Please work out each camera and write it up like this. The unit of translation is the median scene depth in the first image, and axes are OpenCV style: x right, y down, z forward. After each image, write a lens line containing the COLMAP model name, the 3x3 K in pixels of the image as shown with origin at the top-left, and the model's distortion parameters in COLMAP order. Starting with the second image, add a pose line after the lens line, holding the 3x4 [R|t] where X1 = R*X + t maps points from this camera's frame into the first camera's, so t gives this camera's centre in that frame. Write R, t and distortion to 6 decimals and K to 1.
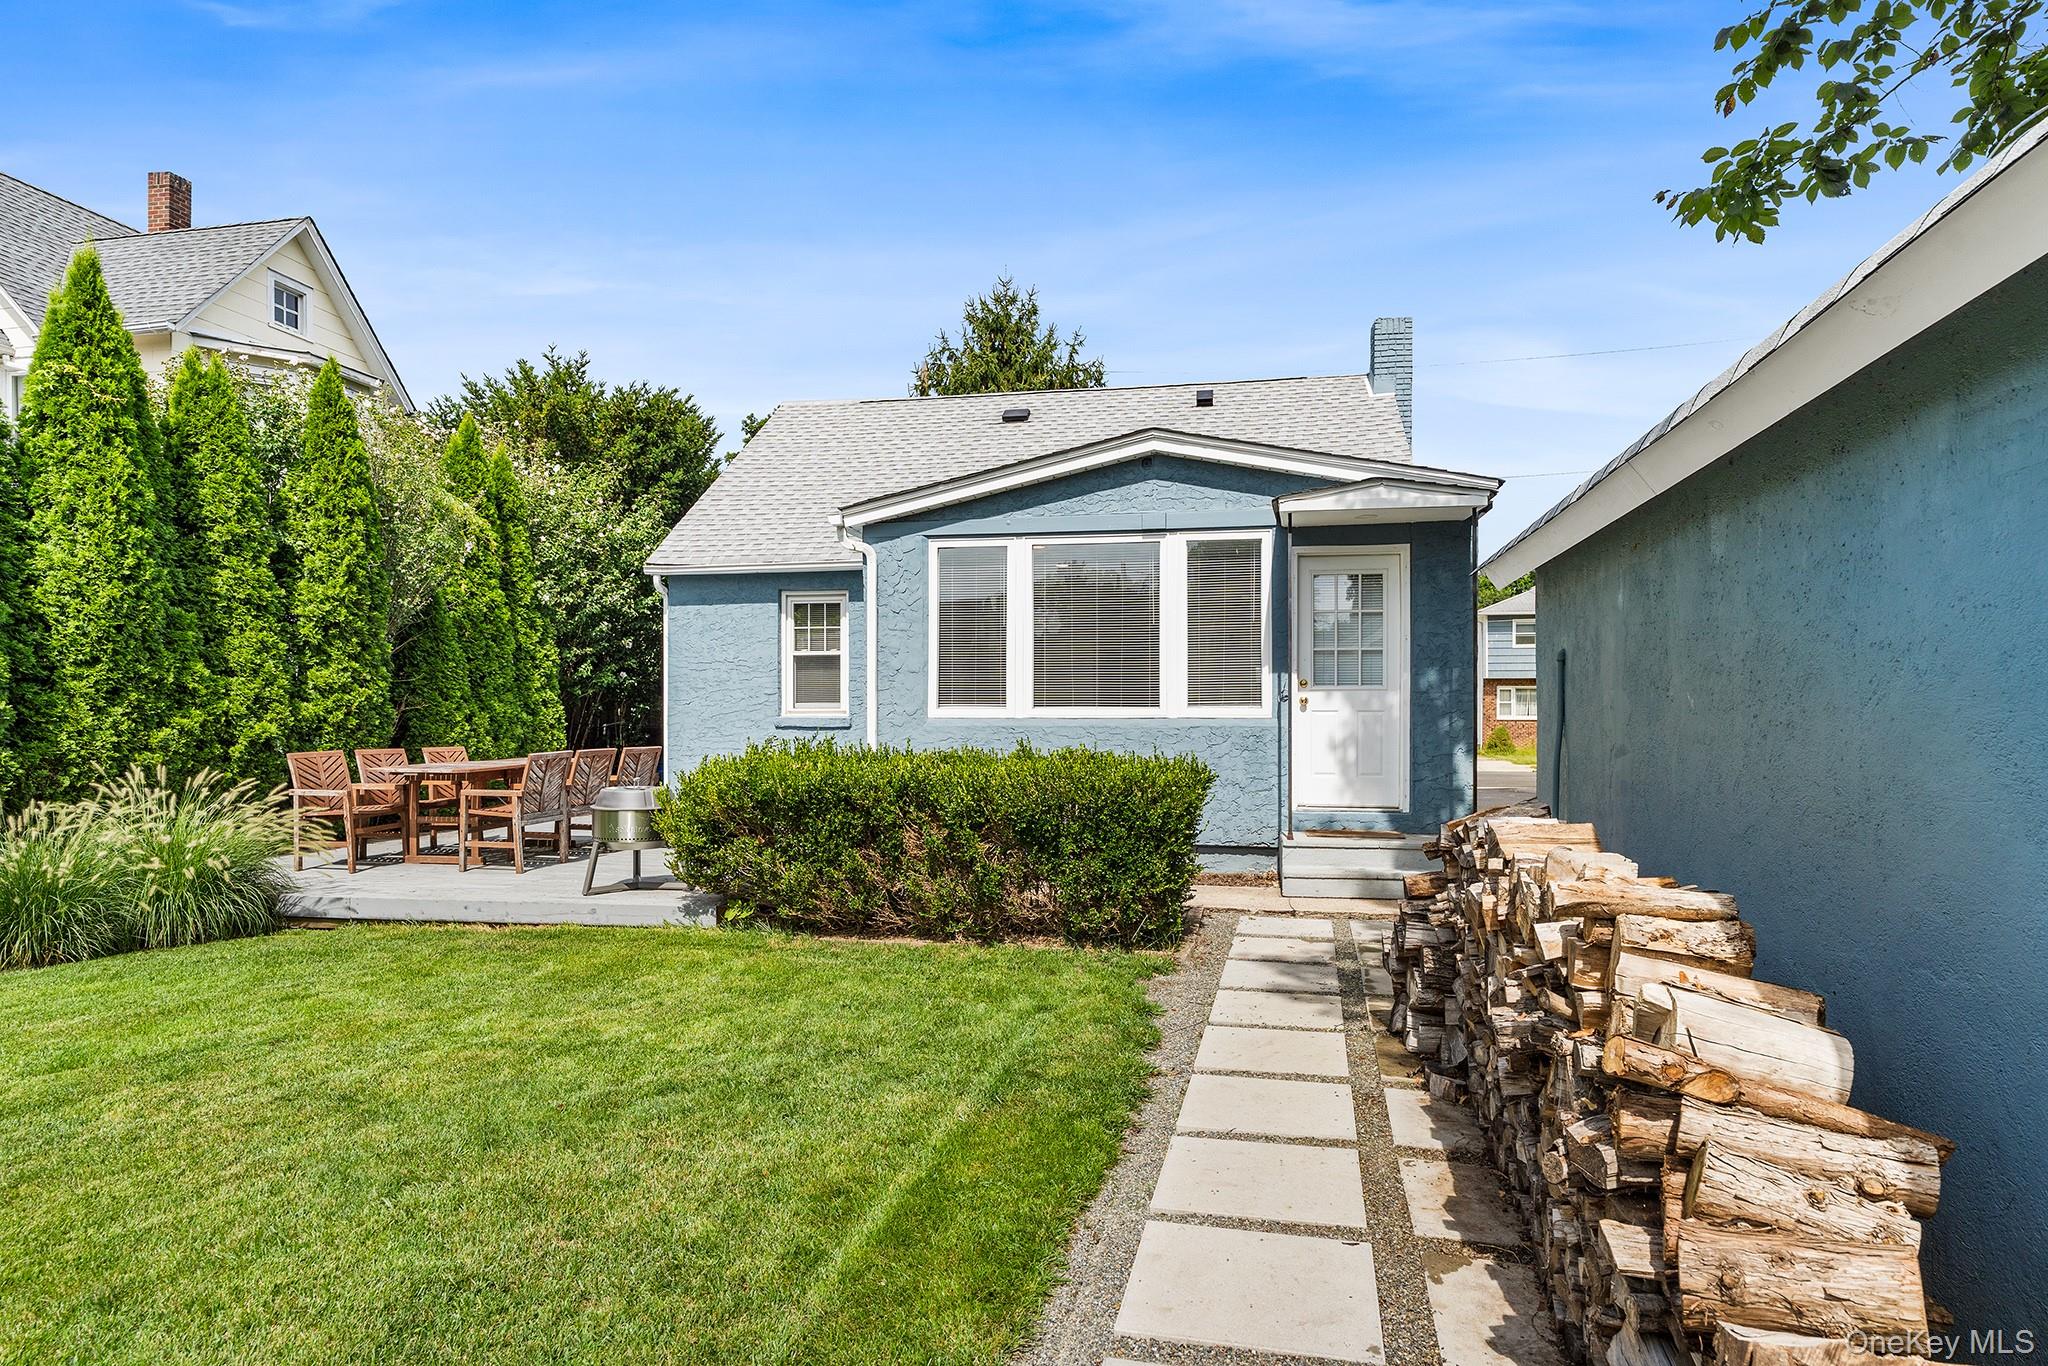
lens RADIAL K [[1207.7, 0, 1018.8], [0, 1207.7, 715.7], [0, 0, 1]] dist [-0.001710, -0.001962]
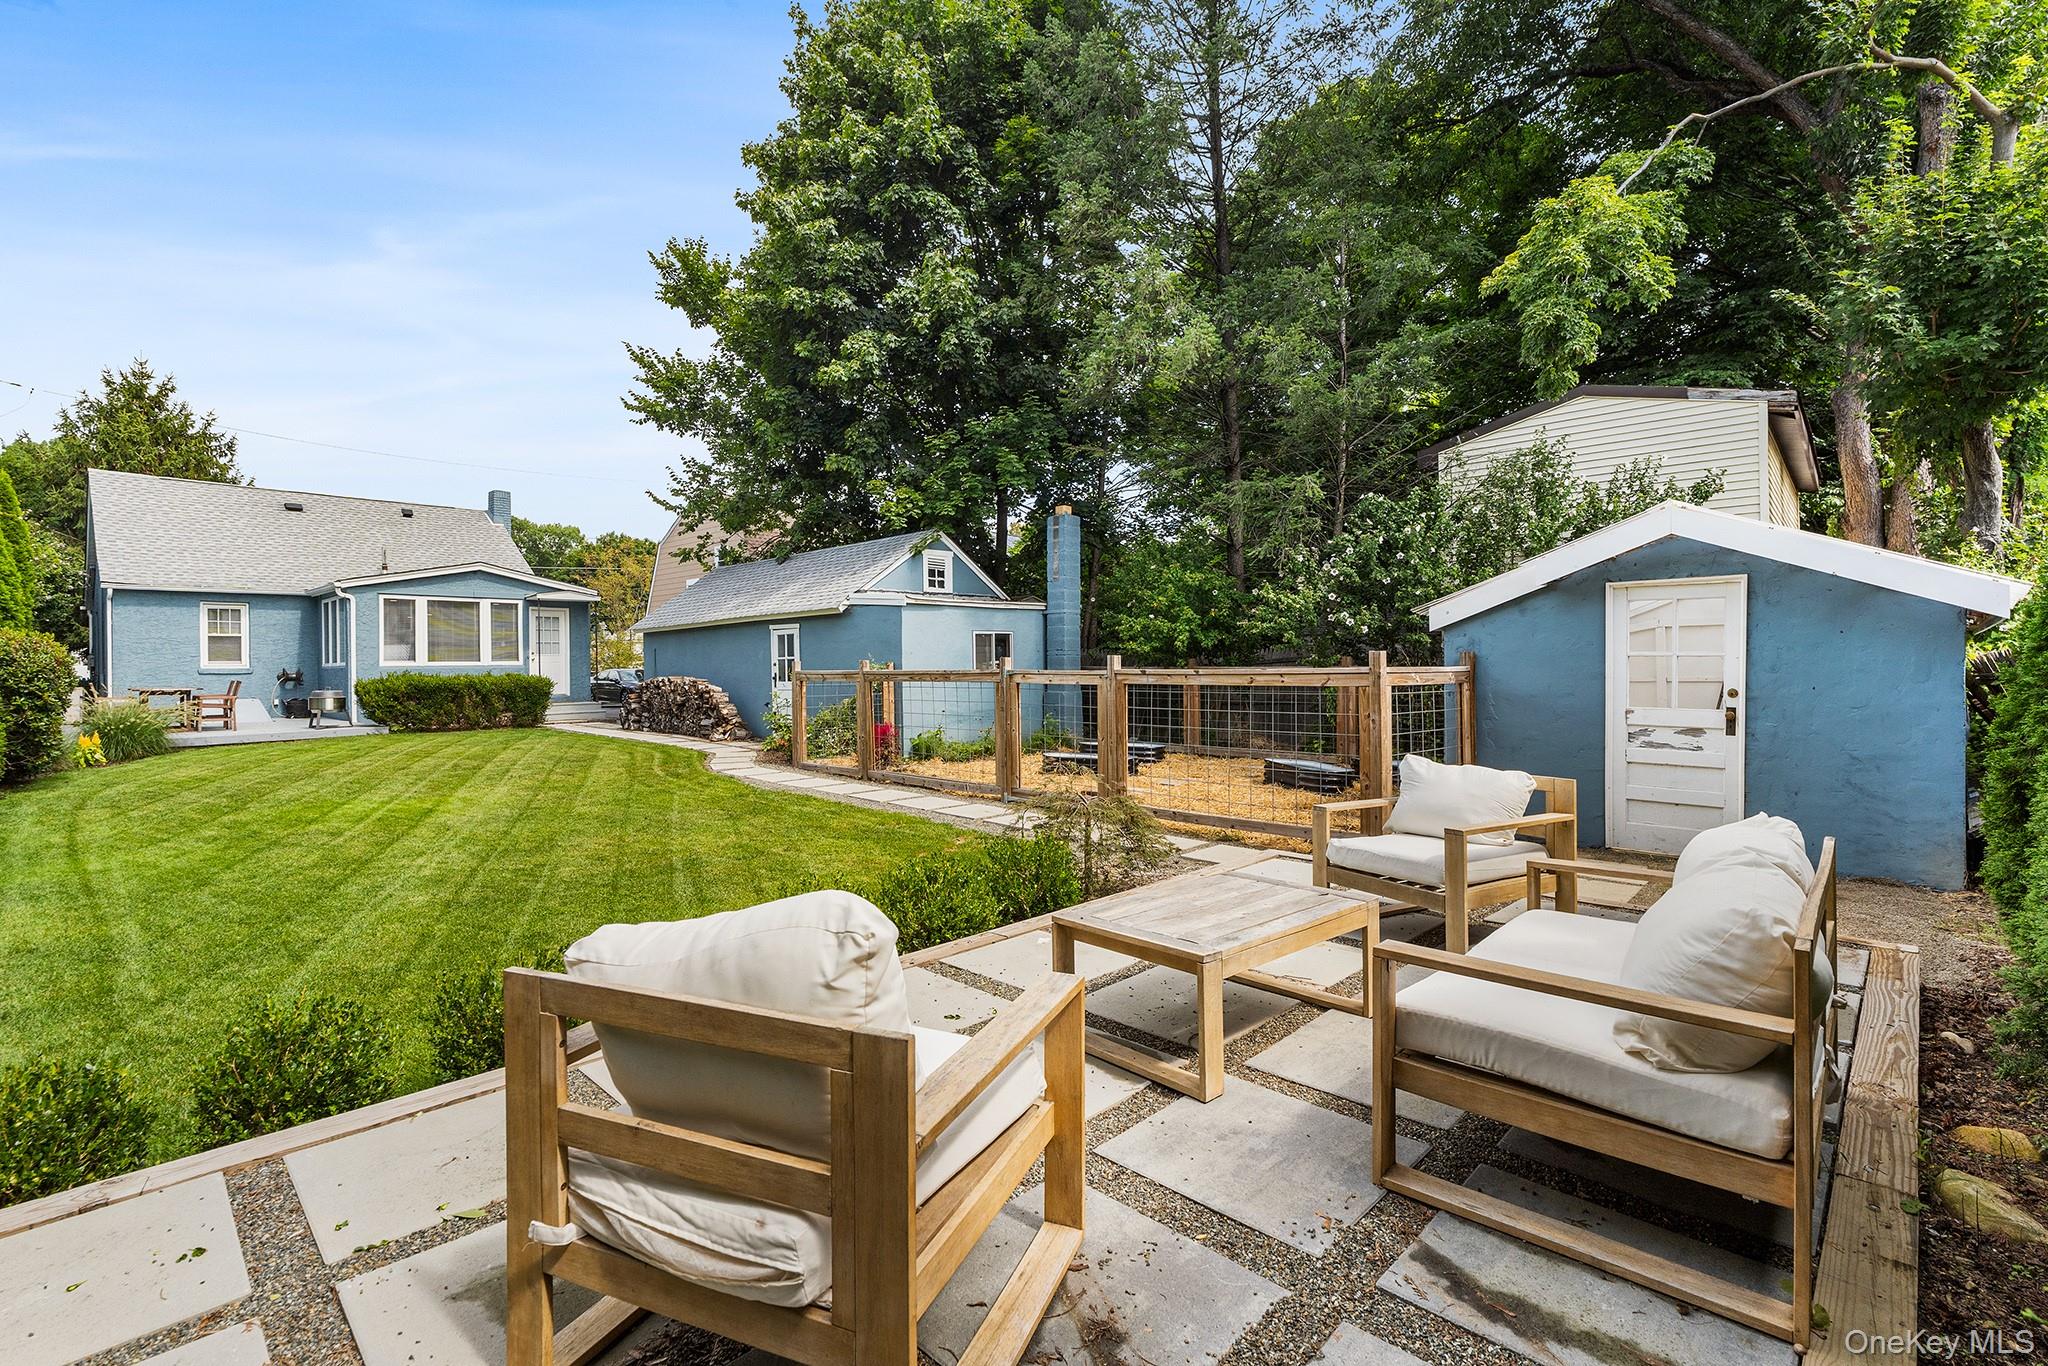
lens RADIAL K [[912.2, 0, 1012.9], [0, 912.2, 661.1], [0, 0, 1]] dist [-0.008620, -0.000204]
pose [[0.535679, -0.003328, 0.844415, -1.002053], [0.013428, 0.999899, -0.004577, 0.018641], [-0.844315, 0.013790, 0.535670, -1.165142]]
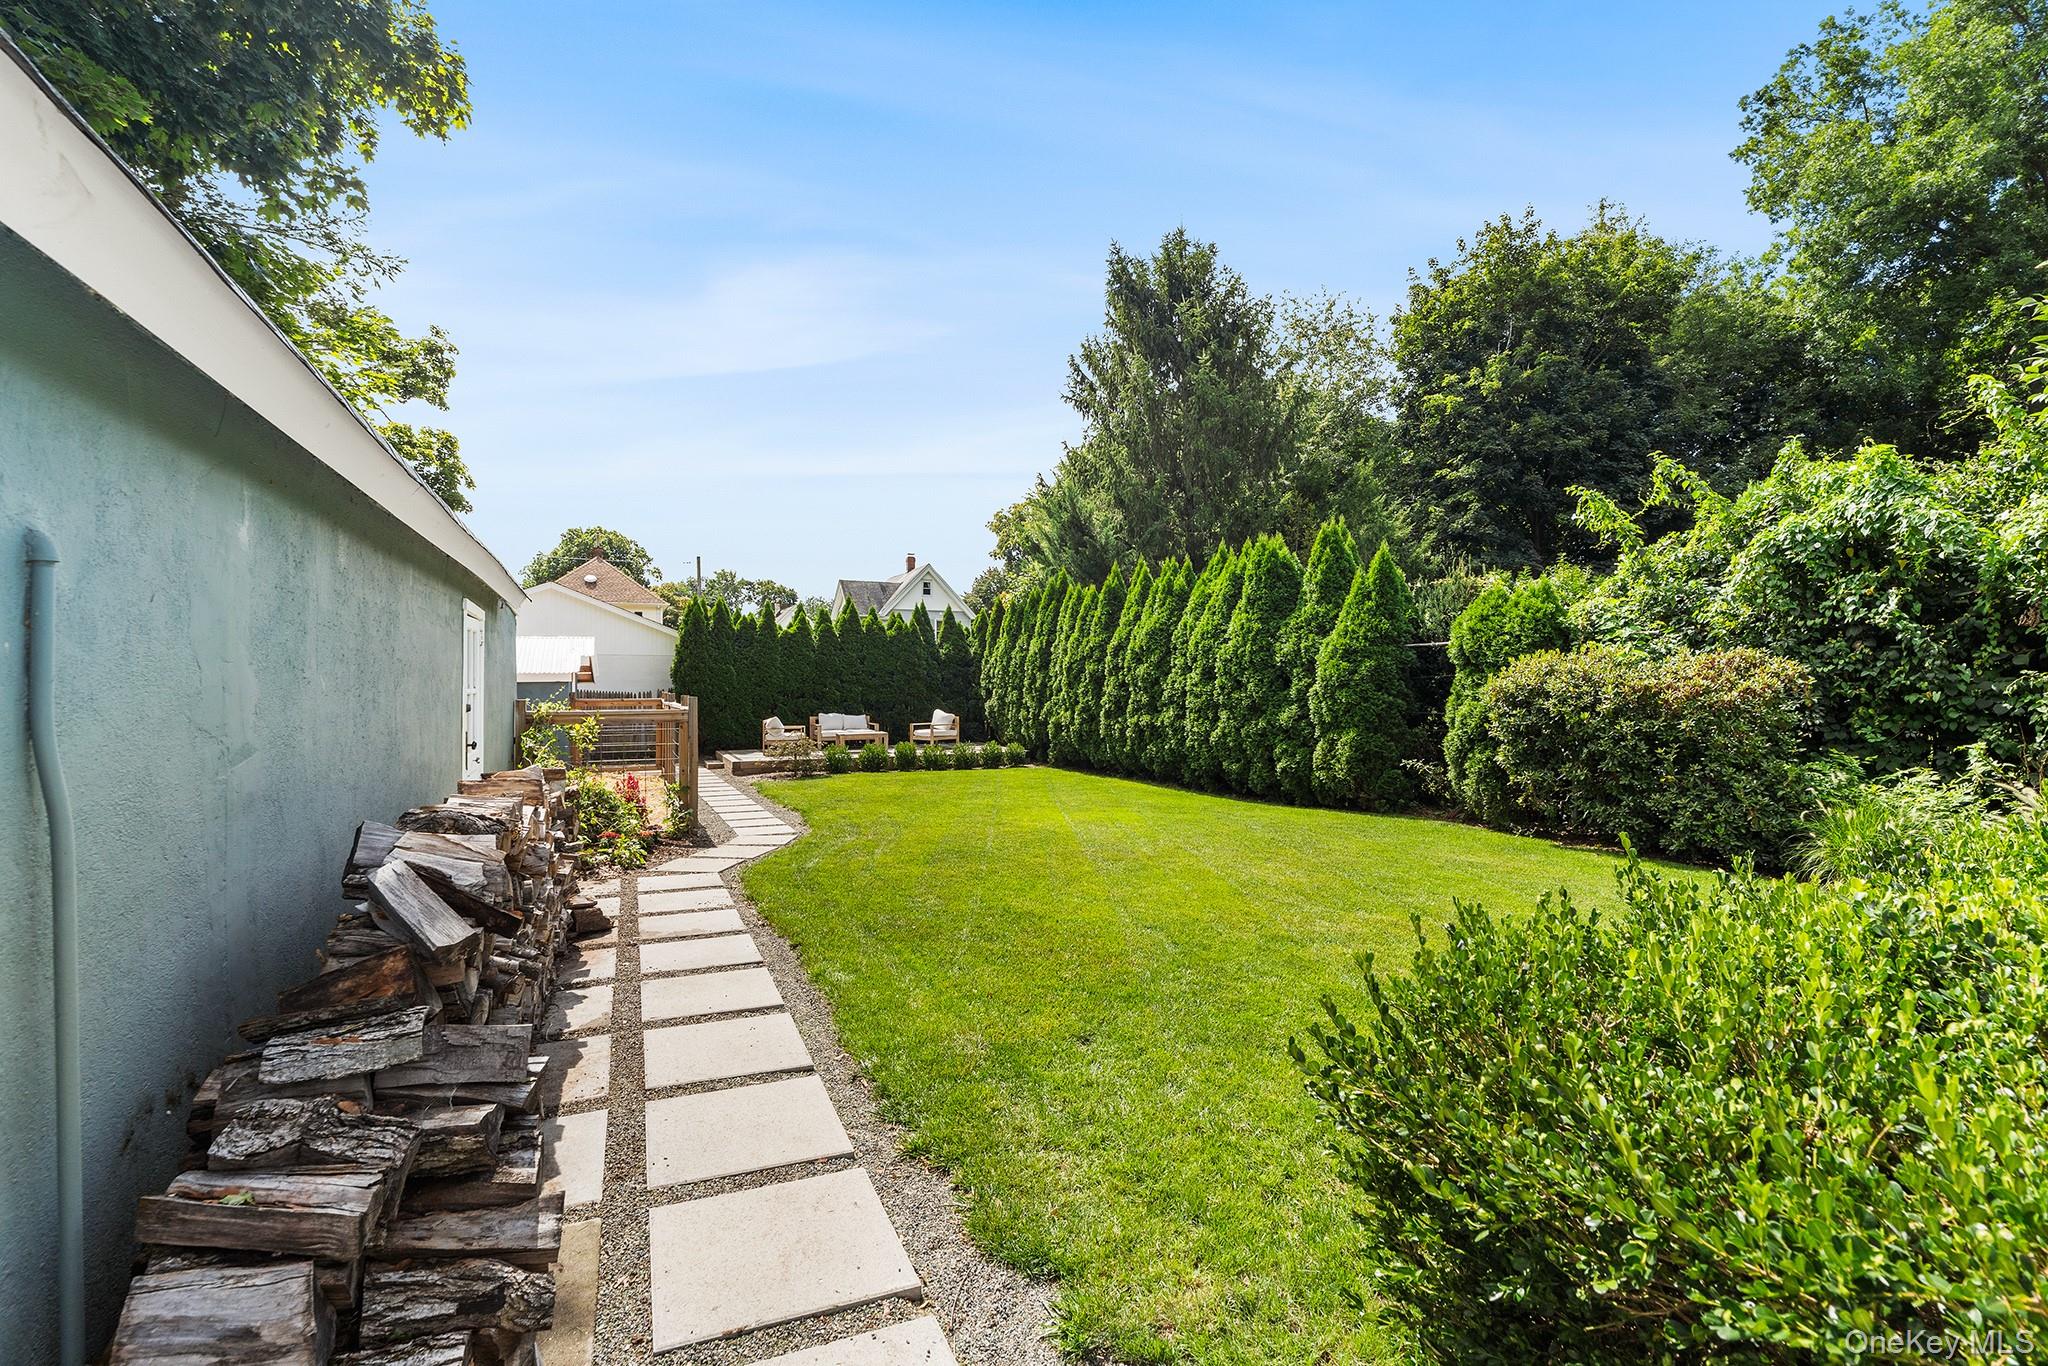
lens RADIAL K [[909.2, 0, 1018.0], [0, 909.2, 679.4], [0, 0, 1]] dist [-0.012629, 0.000329]
pose [[-0.807944, -0.002819, -0.589252, 0.194611], [-0.001220, 0.999994, -0.003110, -0.005339], [0.589258, -0.001794, -0.807943, 0.736250]]
